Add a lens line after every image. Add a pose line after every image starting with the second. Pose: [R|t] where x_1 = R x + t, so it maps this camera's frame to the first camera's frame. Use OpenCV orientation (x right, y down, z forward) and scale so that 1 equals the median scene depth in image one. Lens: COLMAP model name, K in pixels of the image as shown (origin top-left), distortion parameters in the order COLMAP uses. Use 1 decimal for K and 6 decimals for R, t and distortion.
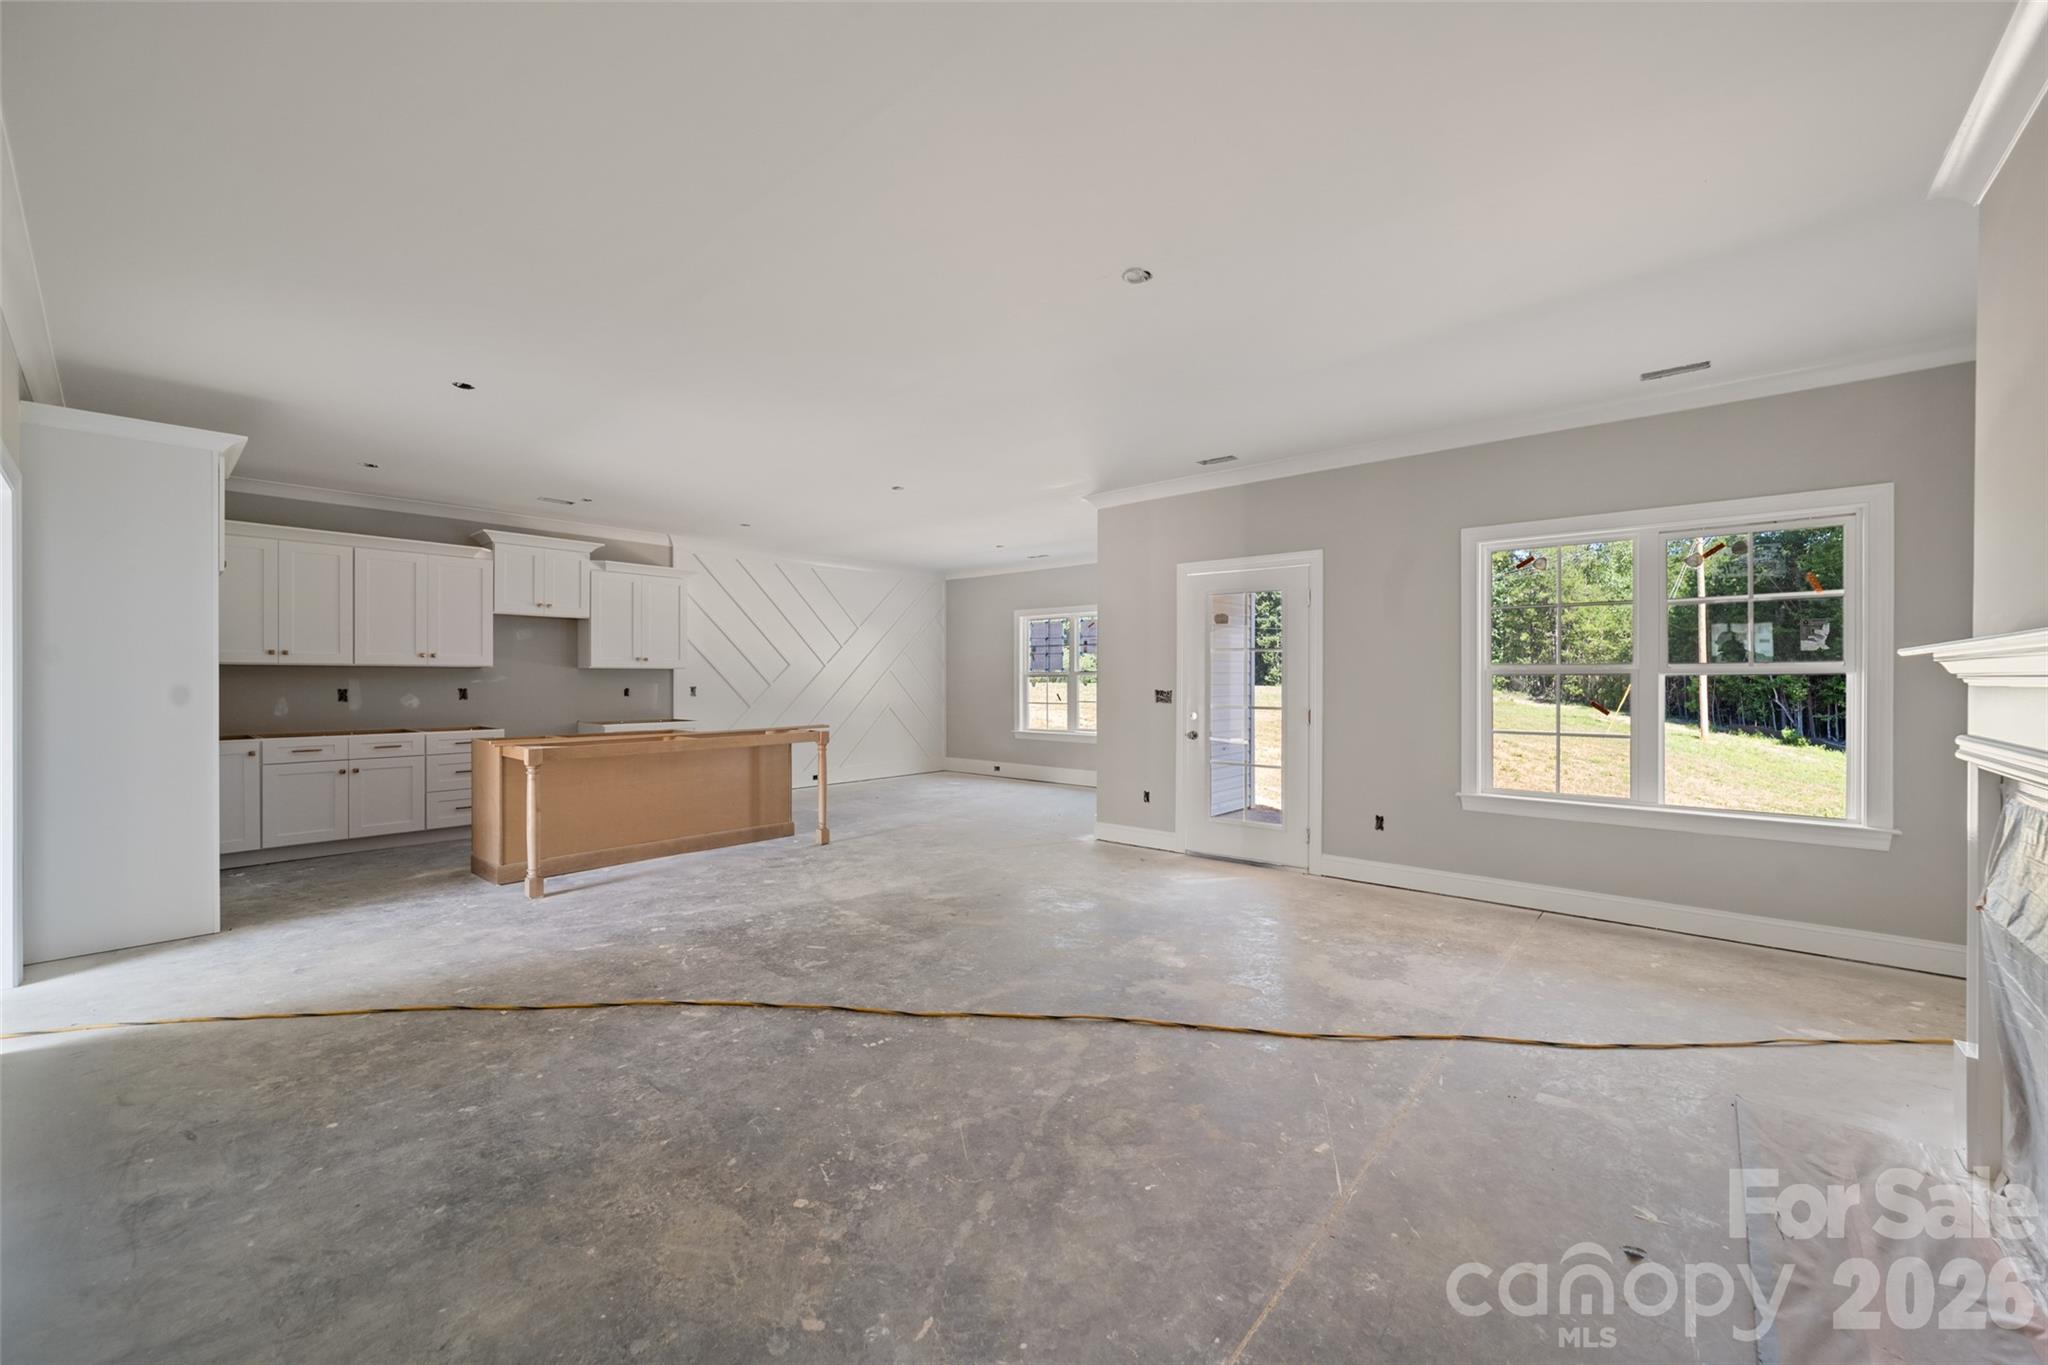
lens RADIAL K [[790.3, 0, 1038.7], [0, 790.3, 683.5], [0, 0, 1]] dist [-0.013060, 0.001858]
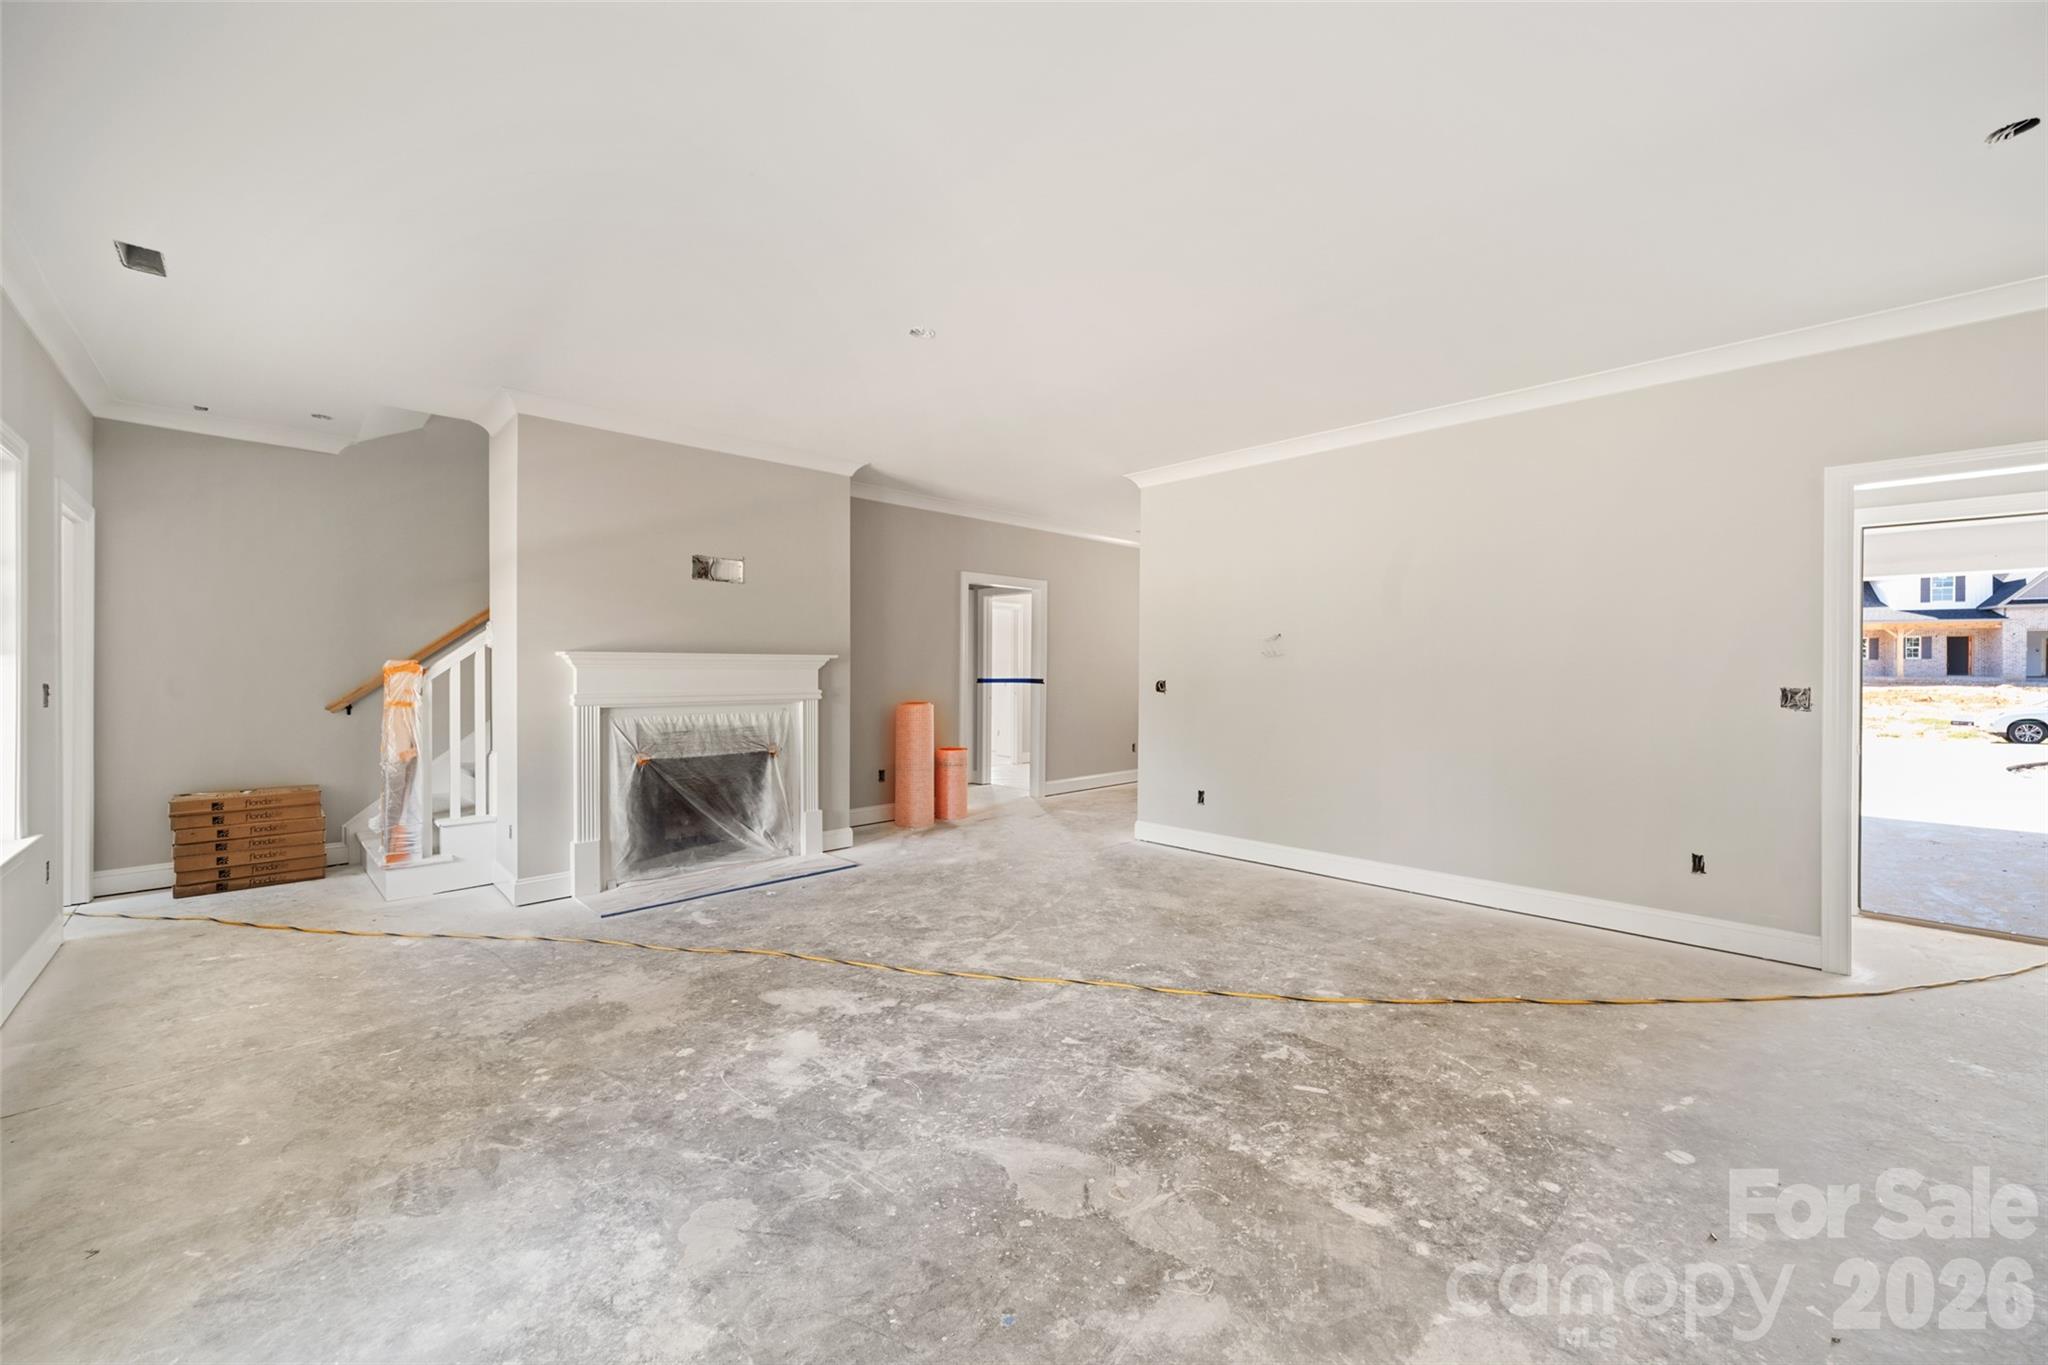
lens RADIAL K [[790.3, 0, 1027.3], [0, 790.3, 671.1], [0, 0, 1]] dist [-0.013060, 0.001858]
pose [[-0.995677, -0.002725, 0.092843, -0.130796], [-0.001800, 0.999948, 0.010047, -0.012942], [-0.092866, 0.009836, -0.995630, 1.945489]]
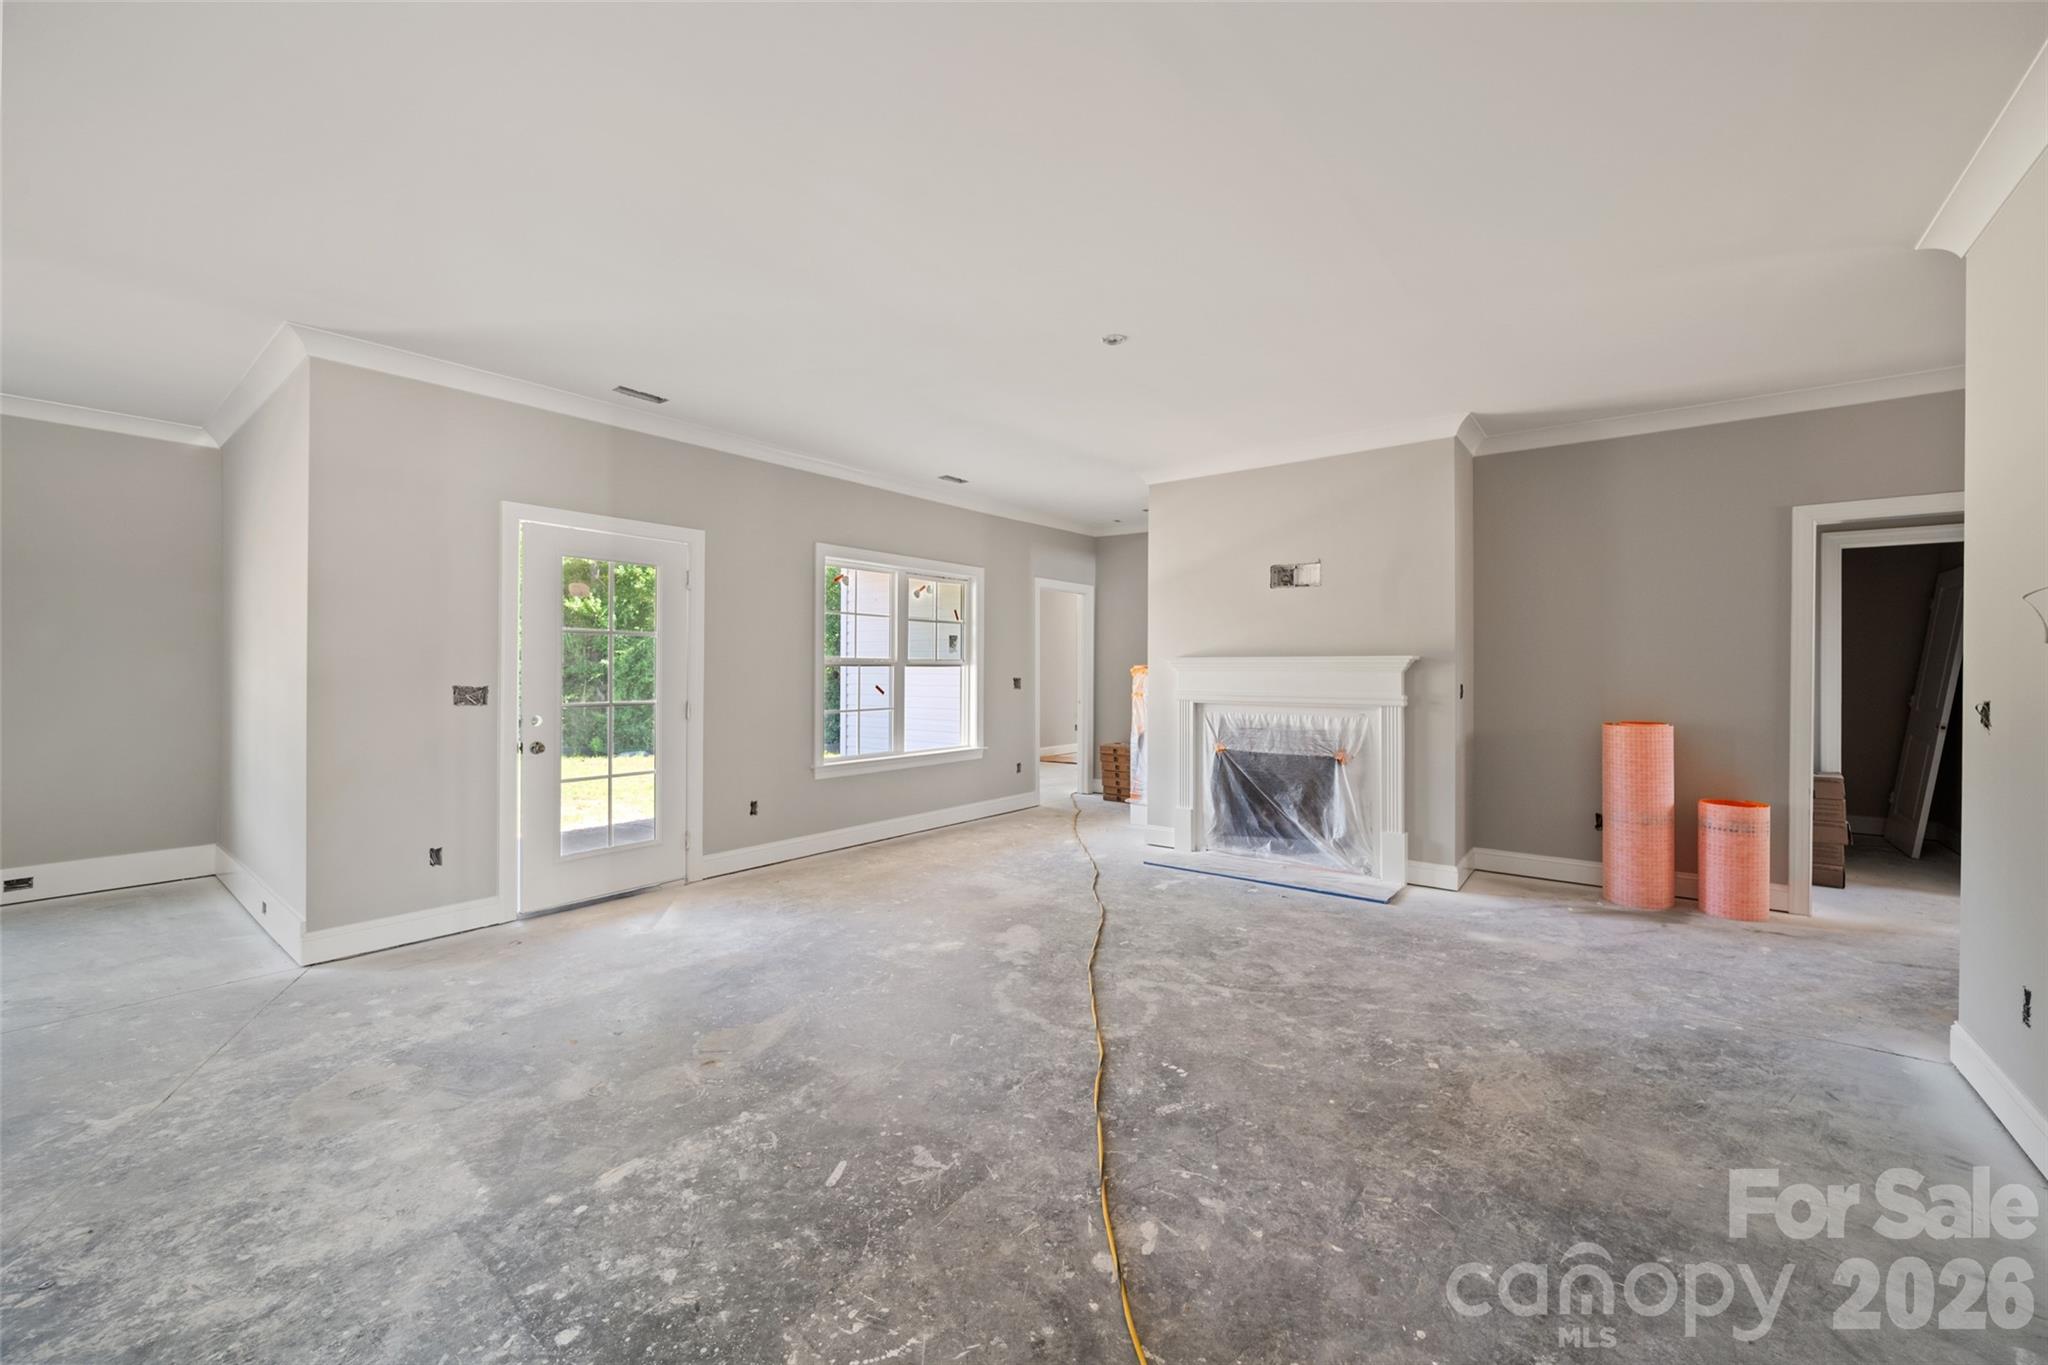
lens RADIAL K [[790.3, 0, 1045.2], [0, 790.3, 669.7], [0, 0, 1]] dist [-0.013060, 0.001858]
pose [[-0.054033, -0.000452, 0.998539, -0.964504], [0.003997, 0.999992, 0.000668, -0.006886], [-0.998531, 0.004027, -0.054031, 1.043431]]
